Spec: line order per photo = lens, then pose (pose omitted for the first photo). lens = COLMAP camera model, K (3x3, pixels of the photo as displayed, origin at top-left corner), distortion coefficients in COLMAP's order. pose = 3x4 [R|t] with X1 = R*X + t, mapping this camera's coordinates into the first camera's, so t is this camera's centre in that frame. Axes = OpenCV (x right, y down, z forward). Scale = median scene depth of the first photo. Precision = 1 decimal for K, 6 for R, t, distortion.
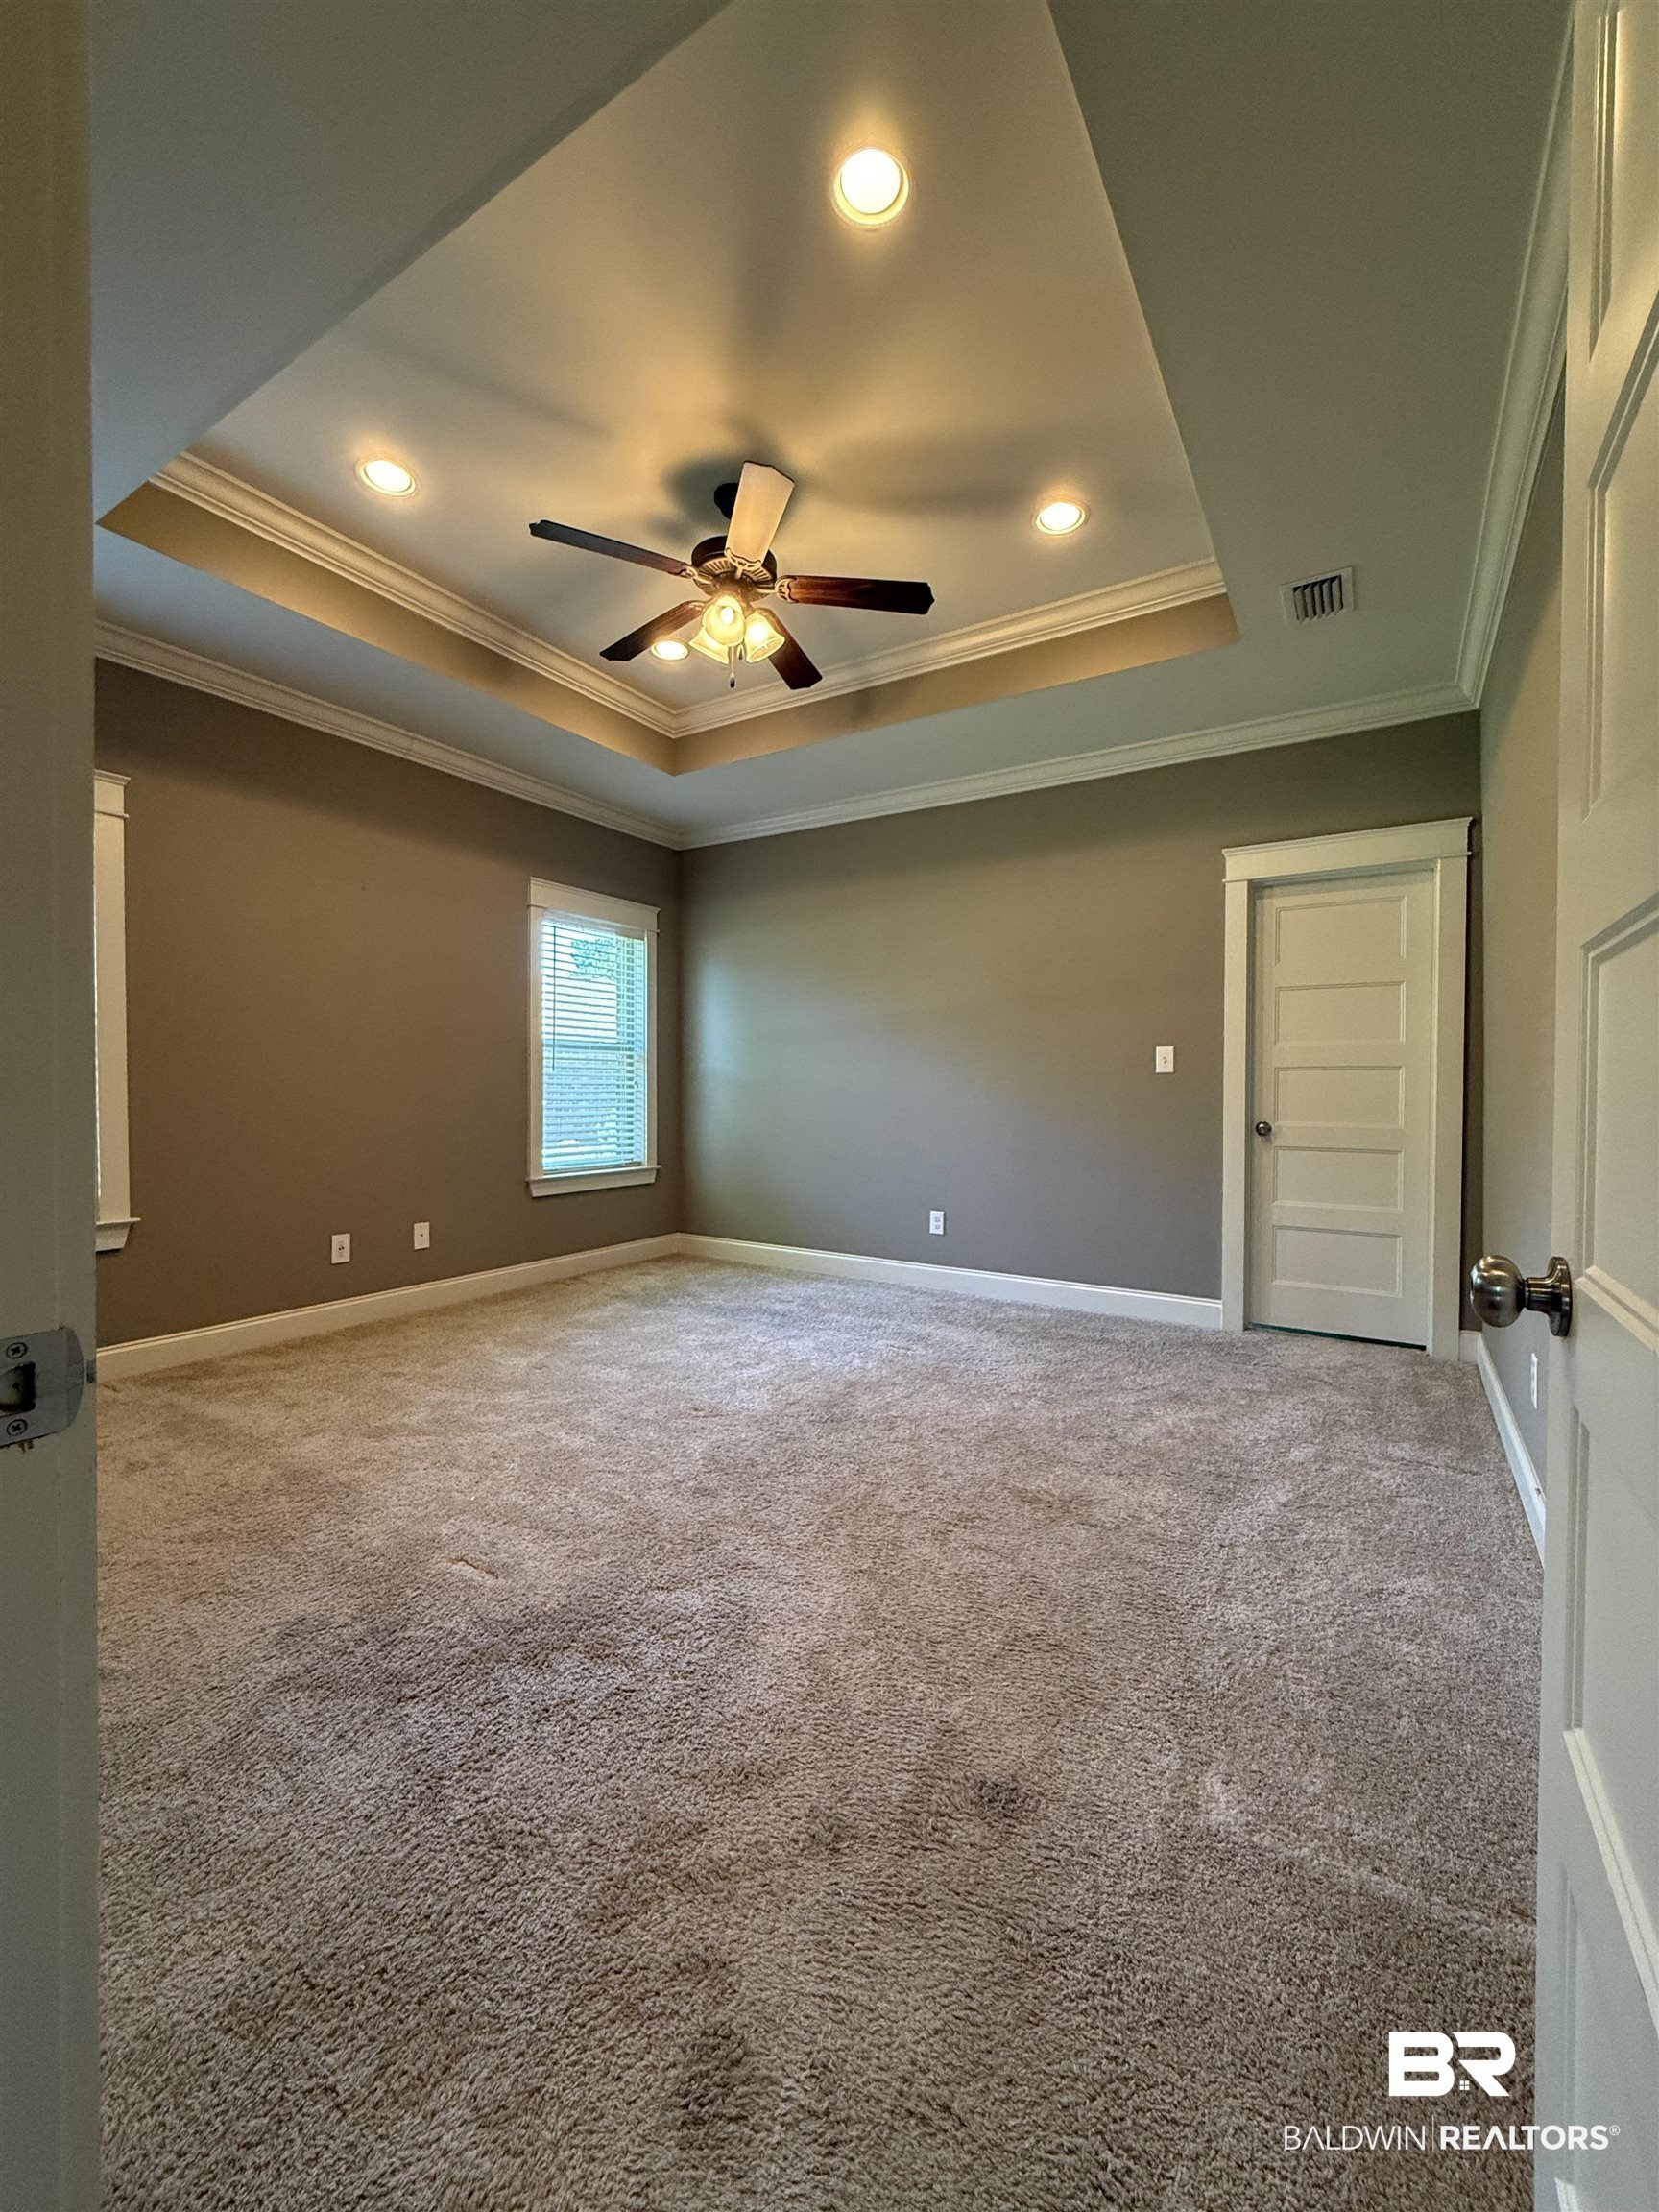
lens RADIAL K [[885.7, 0, 833.7], [0, 885.7, 1098.9], [0, 0, 1]] dist [-0.001654, 0.001364]
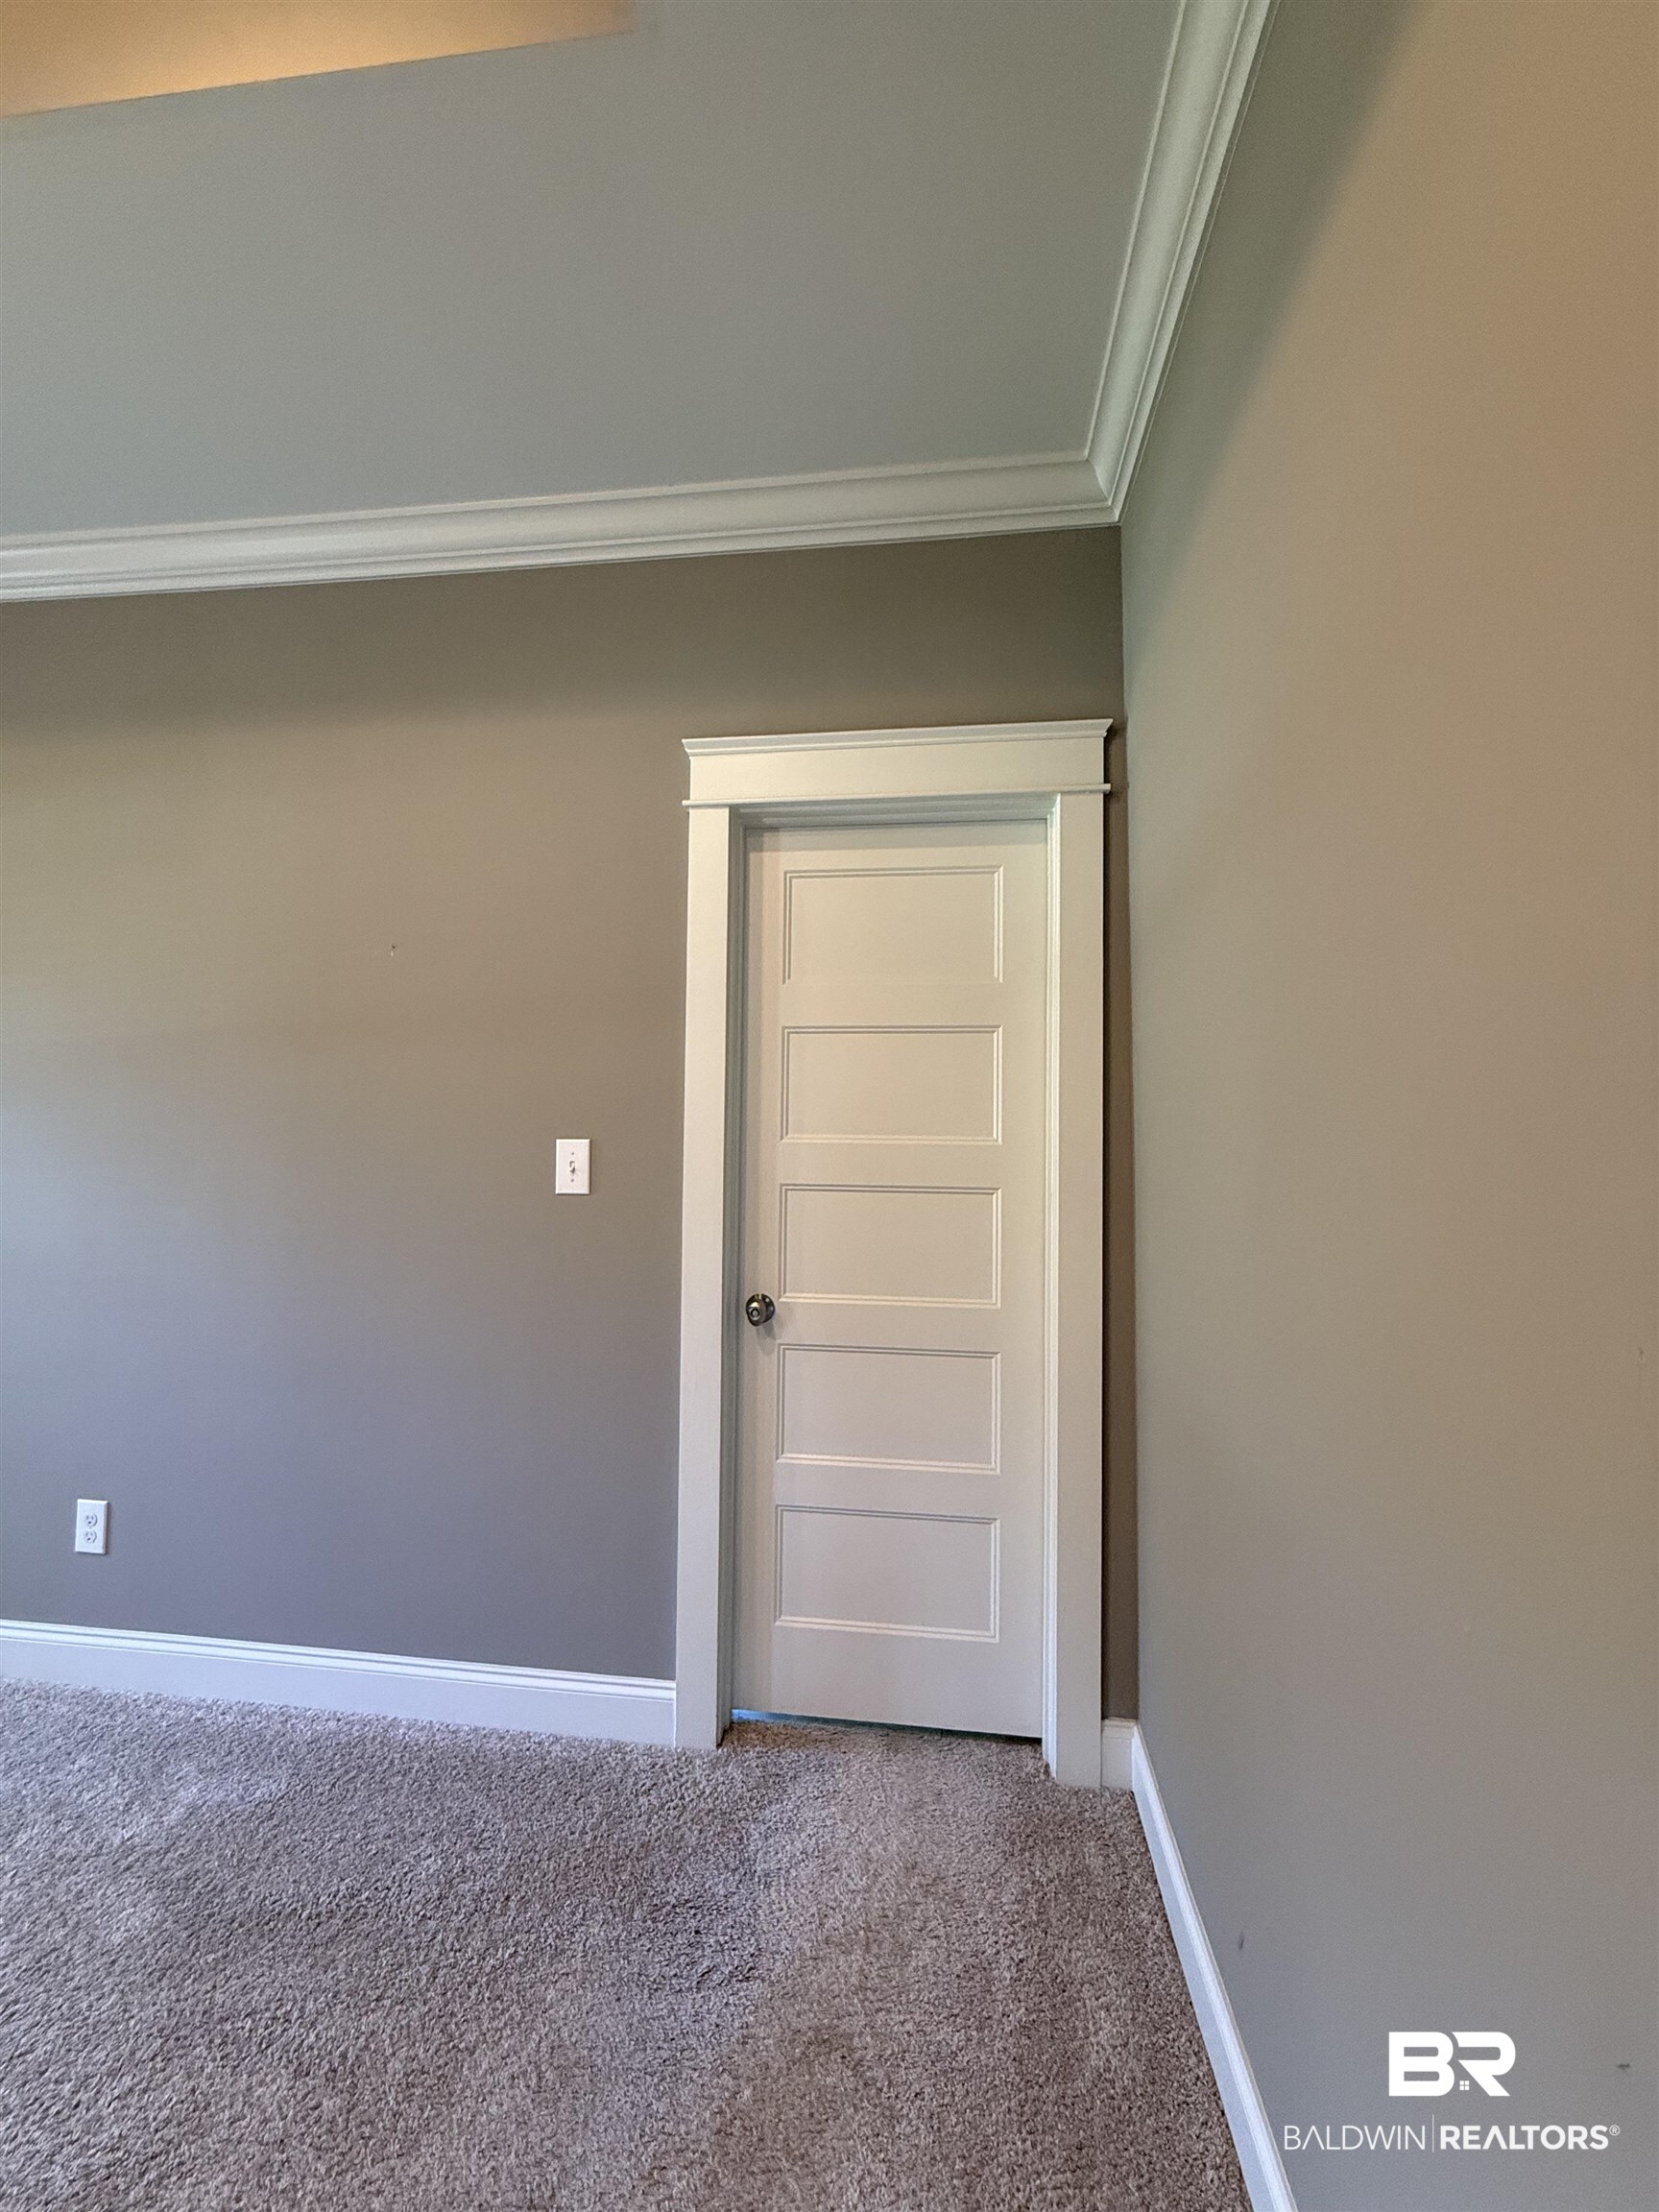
lens RADIAL K [[885.7, 0, 831.0], [0, 885.7, 1104.0], [0, 0, 1]] dist [-0.001654, 0.001364]
pose [[0.905389, 0.015536, 0.424299, 0.328694], [-0.000497, 0.999368, -0.035532, -0.067109], [-0.424583, 0.031959, 0.904825, 0.563596]]
